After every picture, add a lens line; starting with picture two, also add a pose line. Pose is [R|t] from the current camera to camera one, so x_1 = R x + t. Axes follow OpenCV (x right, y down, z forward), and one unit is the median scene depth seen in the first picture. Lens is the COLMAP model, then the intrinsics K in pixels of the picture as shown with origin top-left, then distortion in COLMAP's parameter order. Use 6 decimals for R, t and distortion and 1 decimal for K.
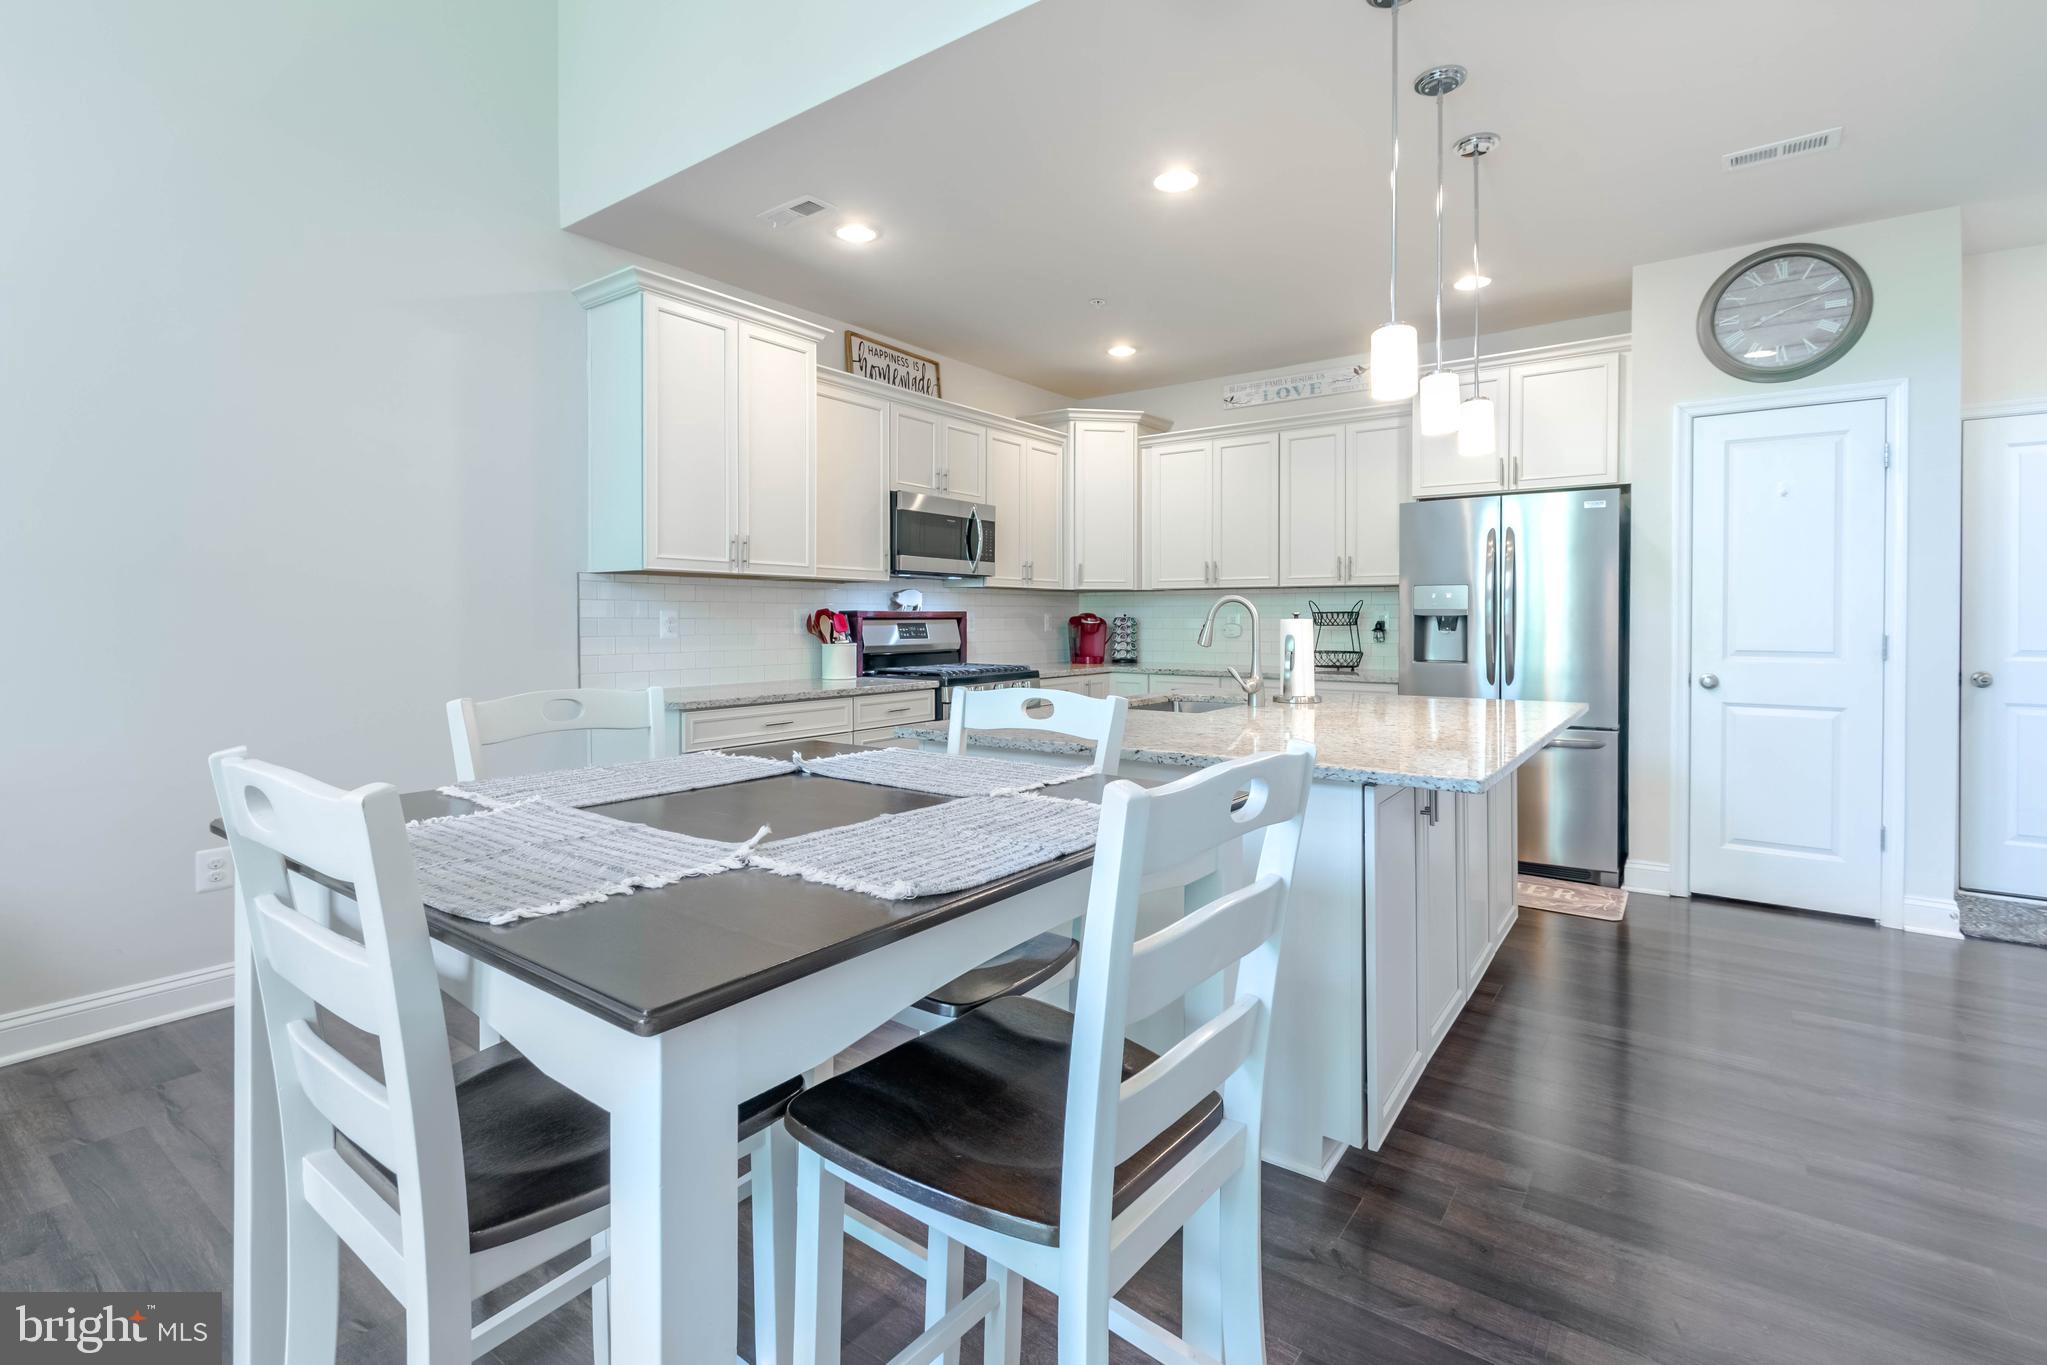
lens RADIAL K [[940.5, 0, 1026.1], [0, 940.5, 622.9], [0, 0, 1]] dist [0.003454, -0.001585]
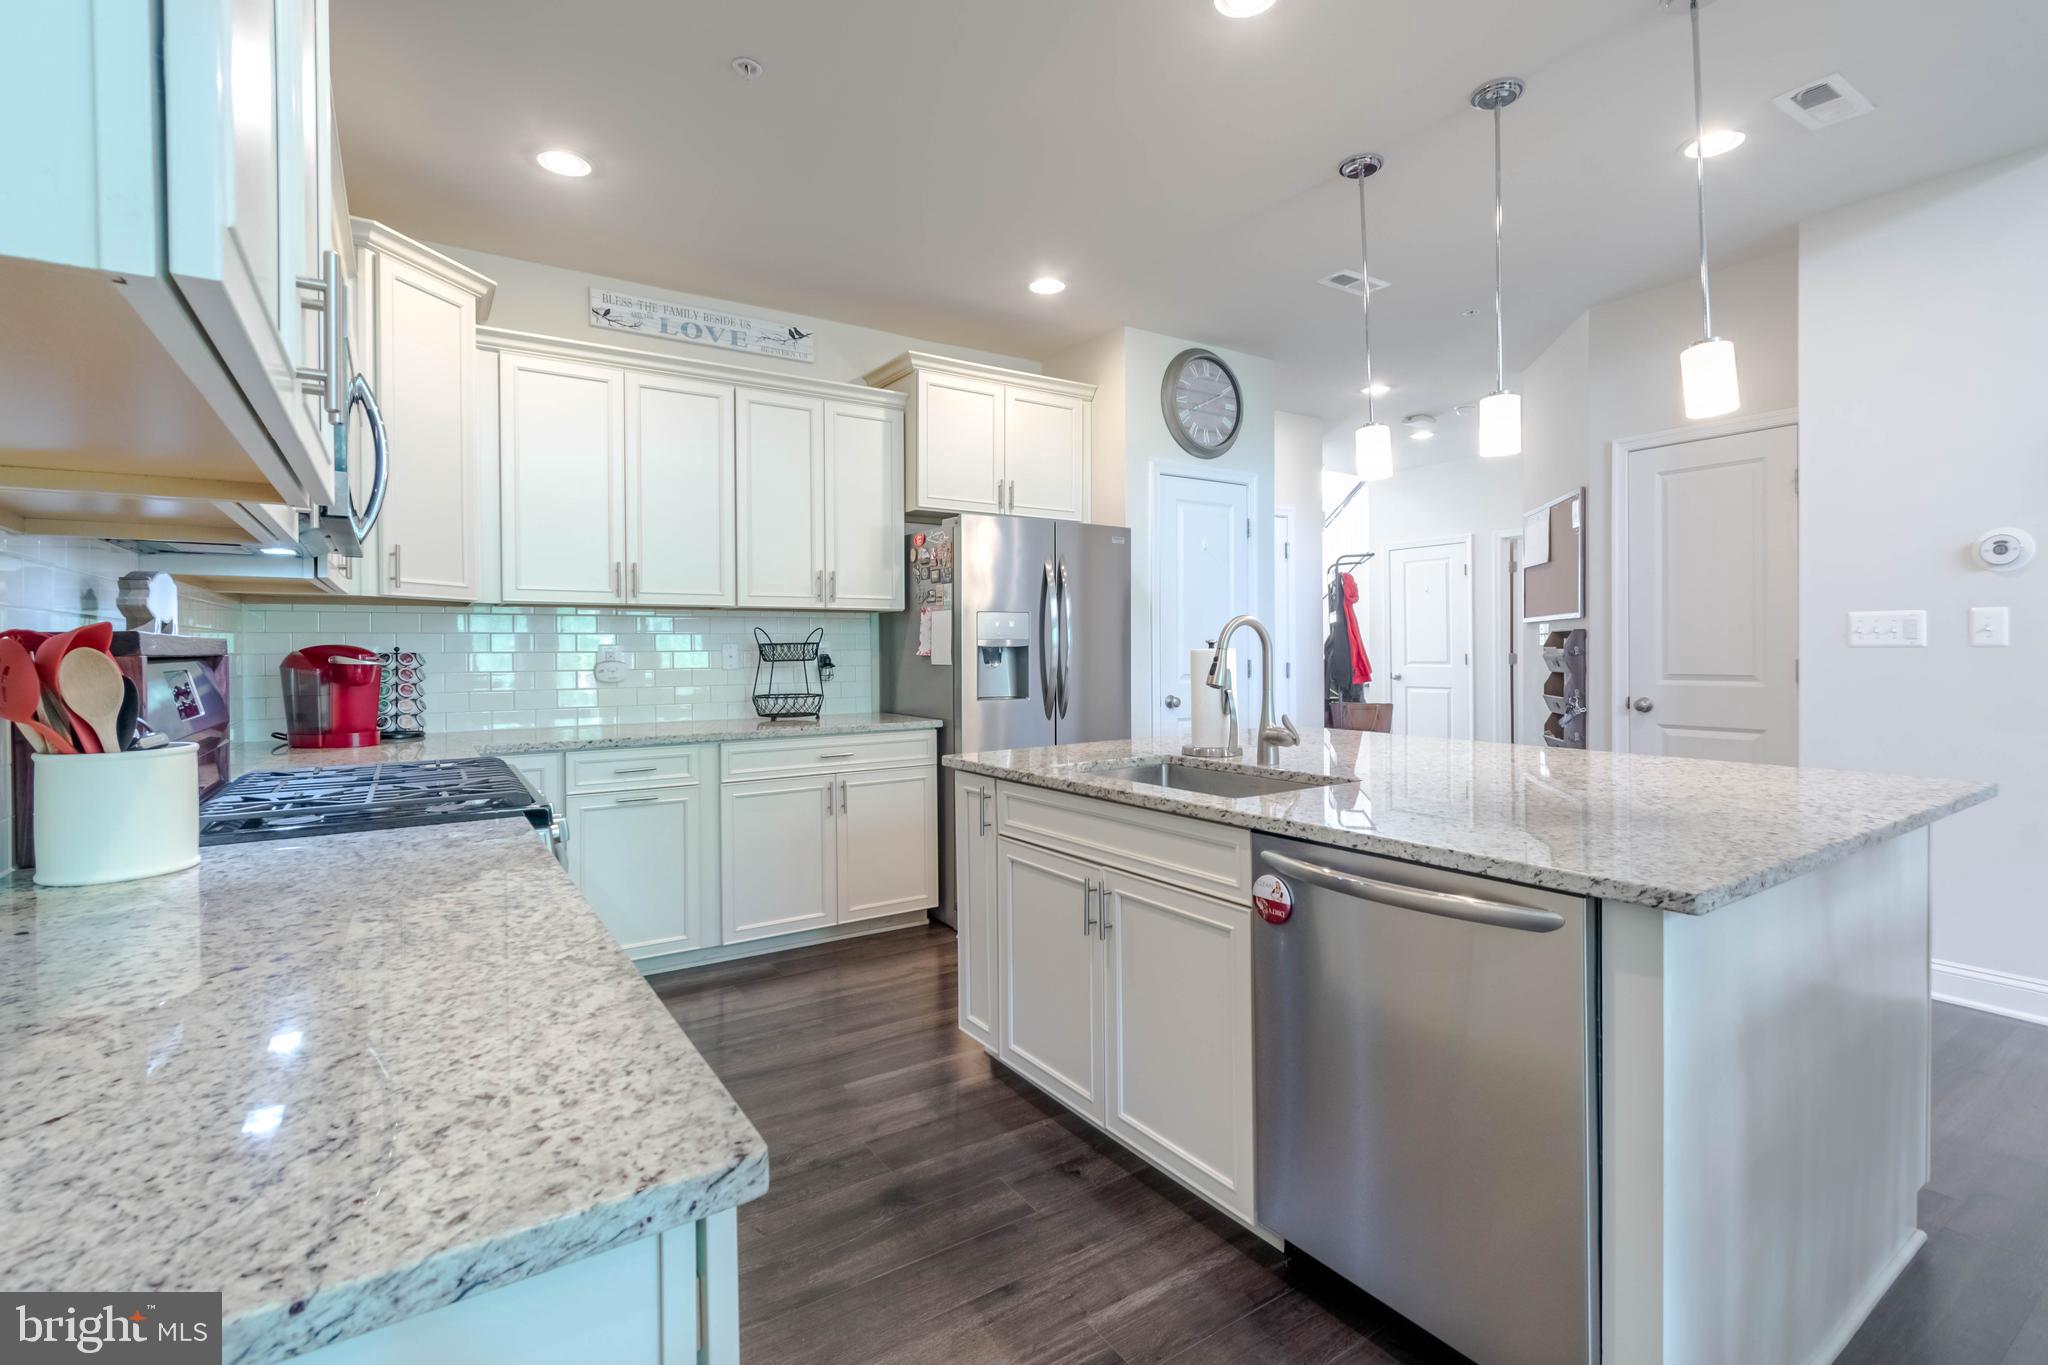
lens RADIAL K [[941.0, 0, 977.2], [0, 941.0, 670.8], [0, 0, 1]] dist [0.003454, -0.001585]
pose [[0.355672, -0.023893, 0.934305, -0.383582], [0.013547, 0.999700, 0.020408, -0.003254], [-0.934513, 0.005398, 0.355889, 0.671081]]
